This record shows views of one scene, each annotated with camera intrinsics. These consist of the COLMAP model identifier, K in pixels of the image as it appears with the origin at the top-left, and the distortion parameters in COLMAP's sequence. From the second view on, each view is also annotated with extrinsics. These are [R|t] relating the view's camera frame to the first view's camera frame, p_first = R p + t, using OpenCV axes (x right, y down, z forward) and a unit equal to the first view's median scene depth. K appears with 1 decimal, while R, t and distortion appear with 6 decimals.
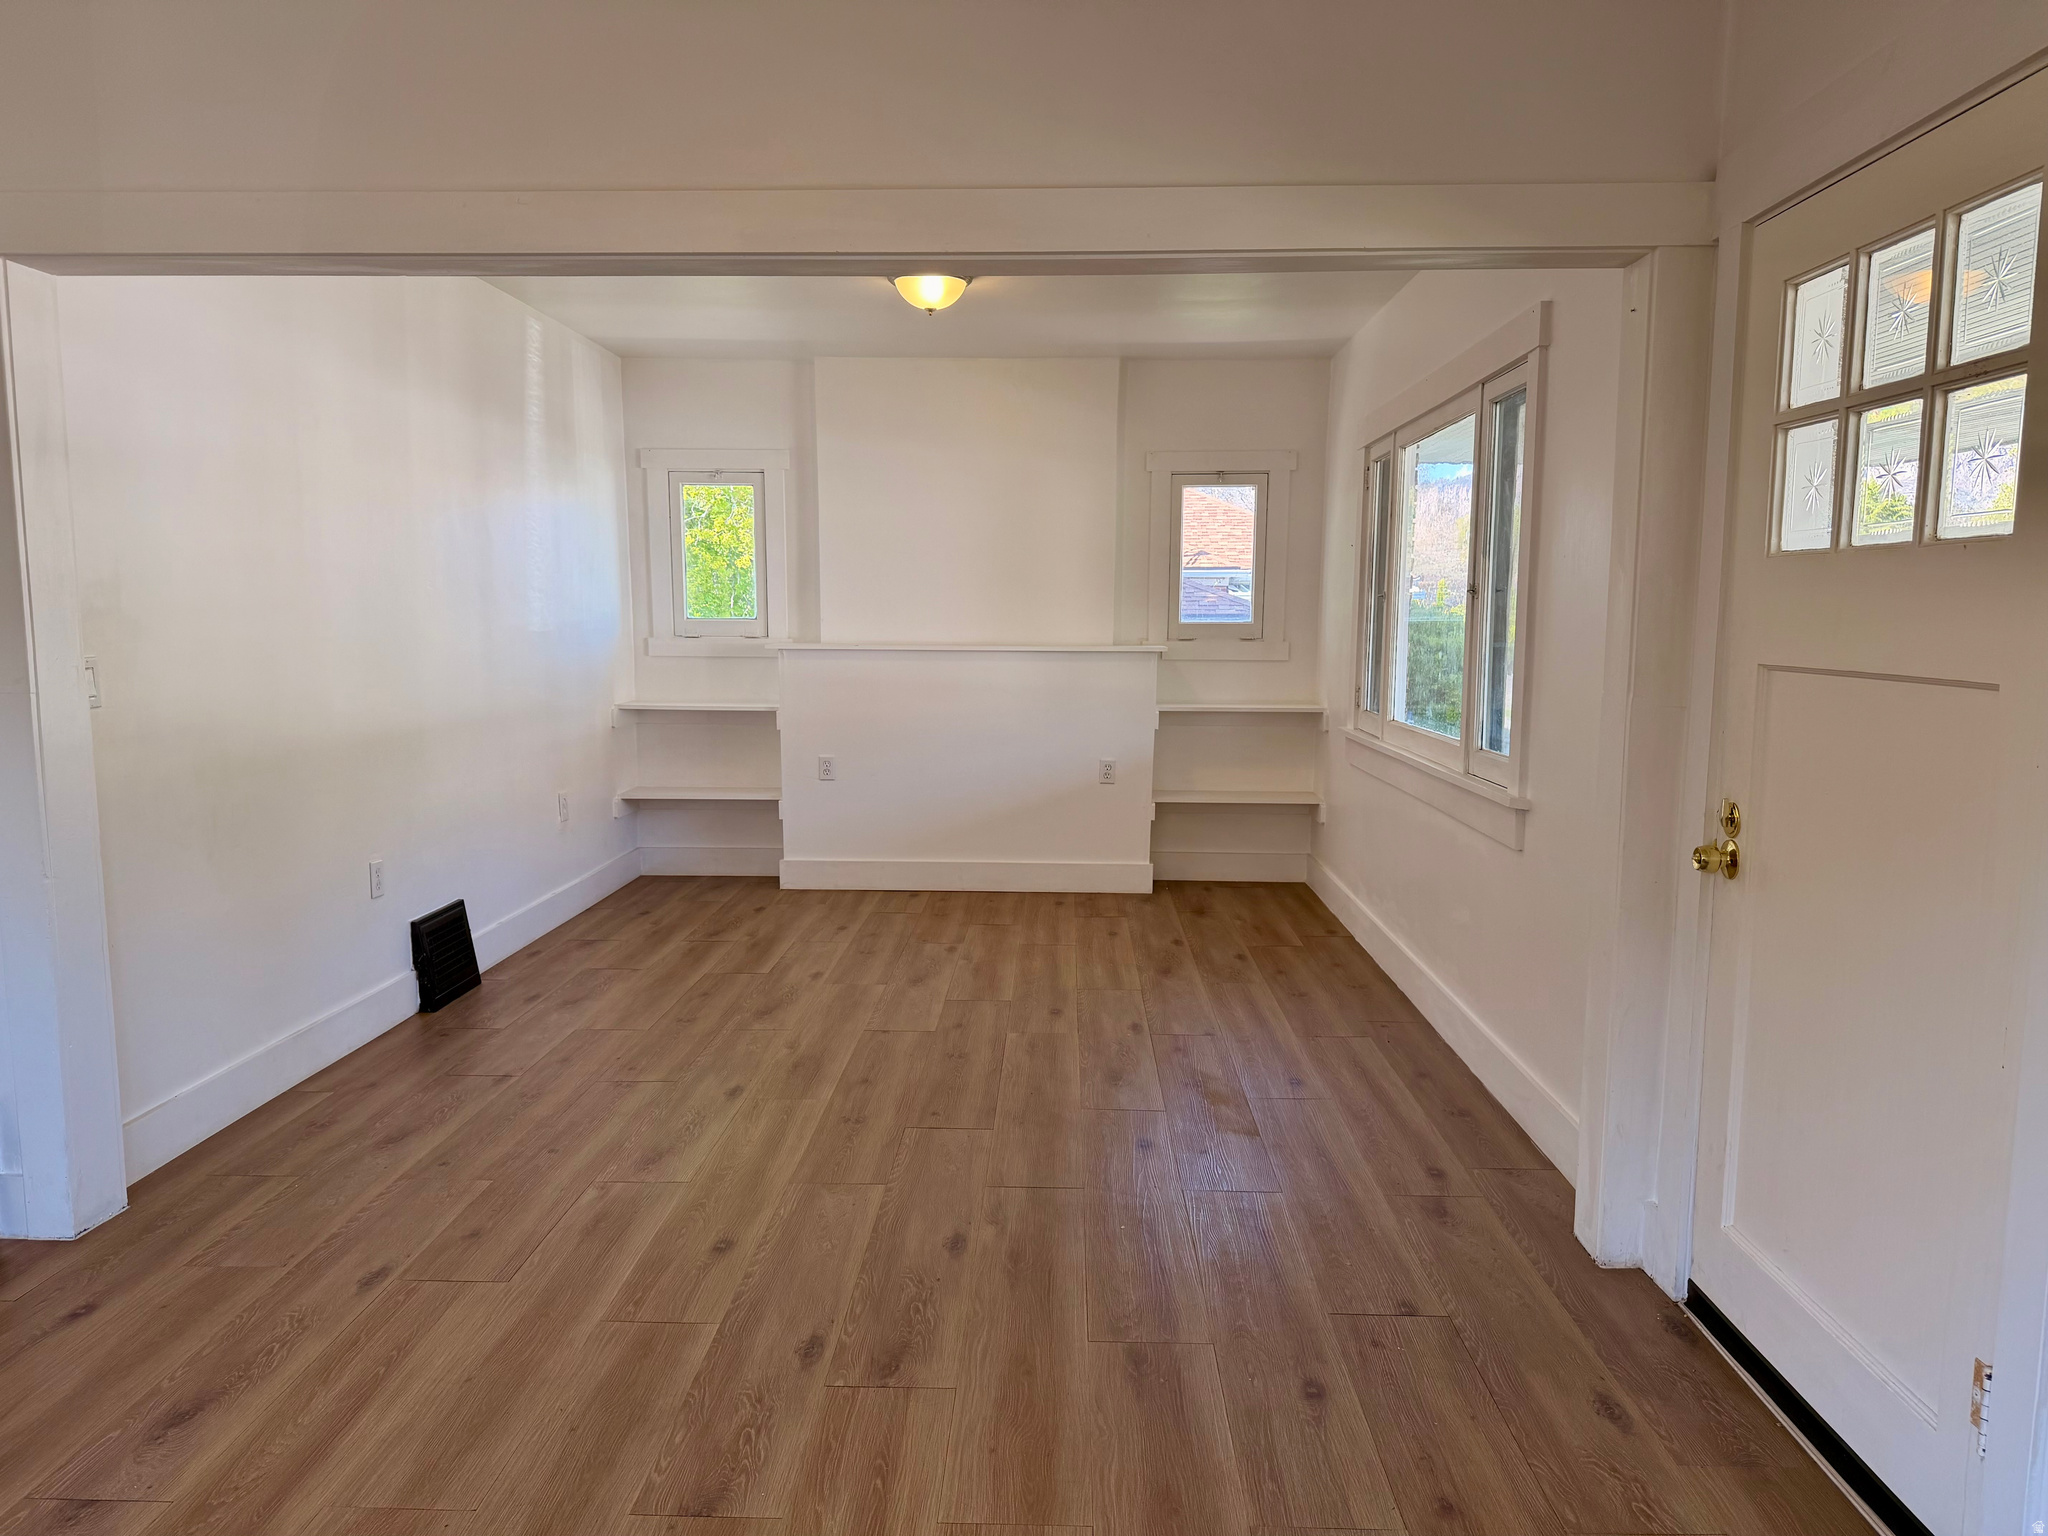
lens RADIAL K [[1431.5, 0, 1022.0], [0, 1431.5, 781.2], [0, 0, 1]] dist [0.138306, -0.169965]
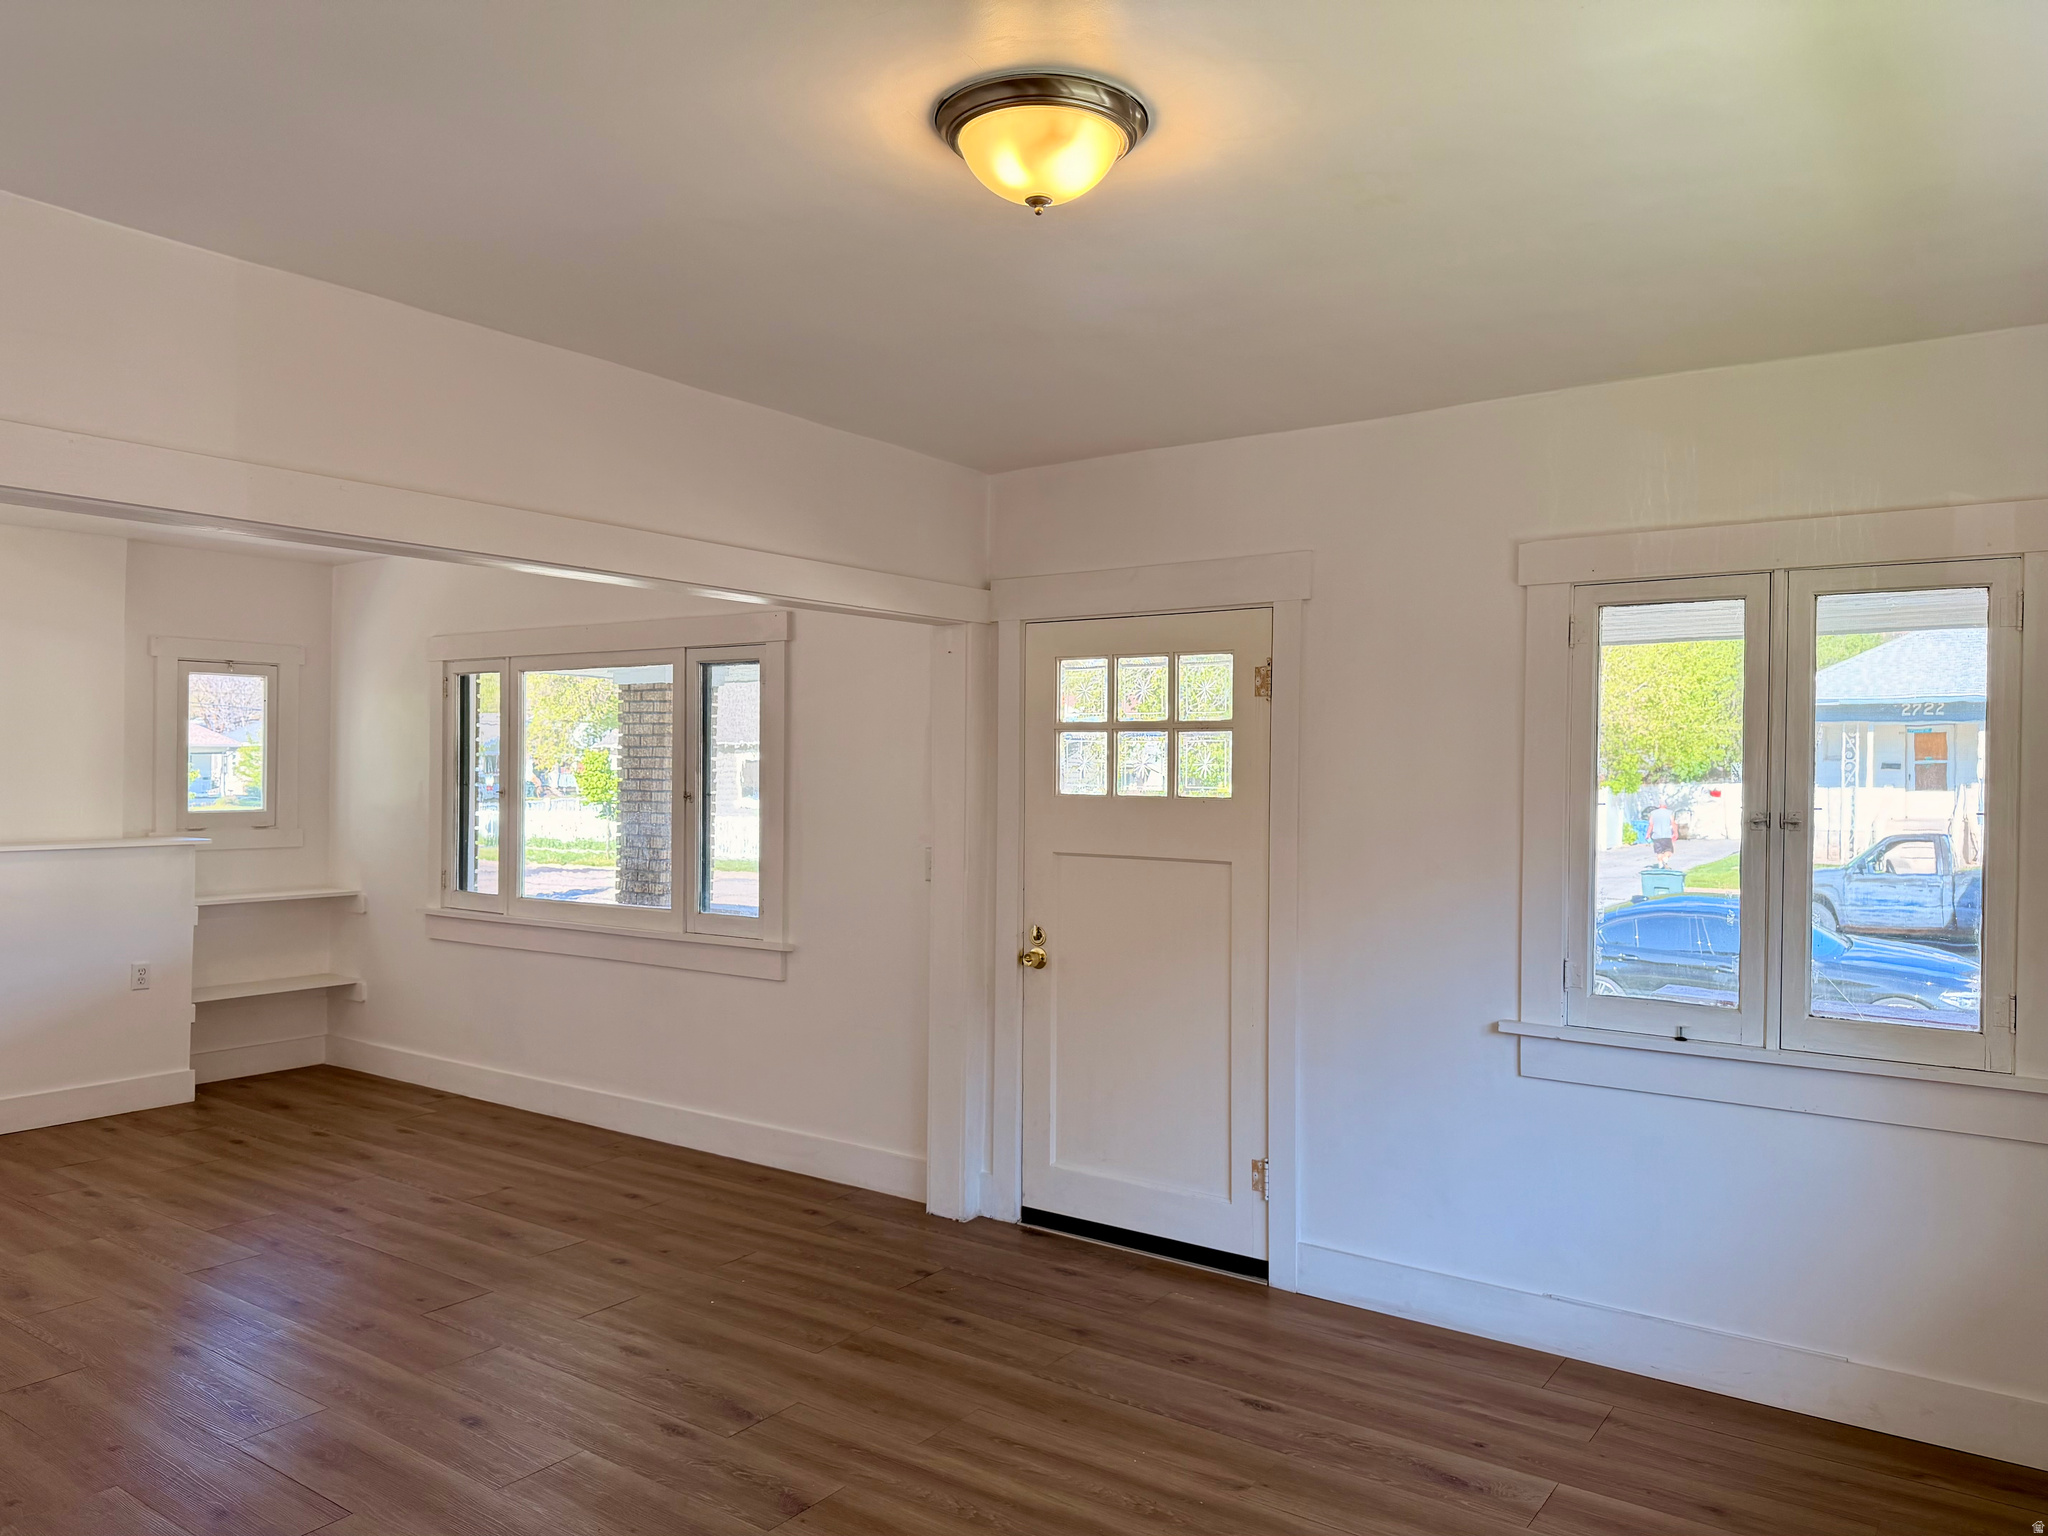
lens RADIAL K [[1431.5, 0, 1022.0], [0, 1431.5, 781.2], [0, 0, 1]] dist [0.138306, -0.169965]
pose [[0.565095, -0.008015, 0.824987, -0.626321], [0.091890, 0.994343, -0.053283, -0.045707], [-0.819893, 0.105918, 0.562634, -0.010025]]
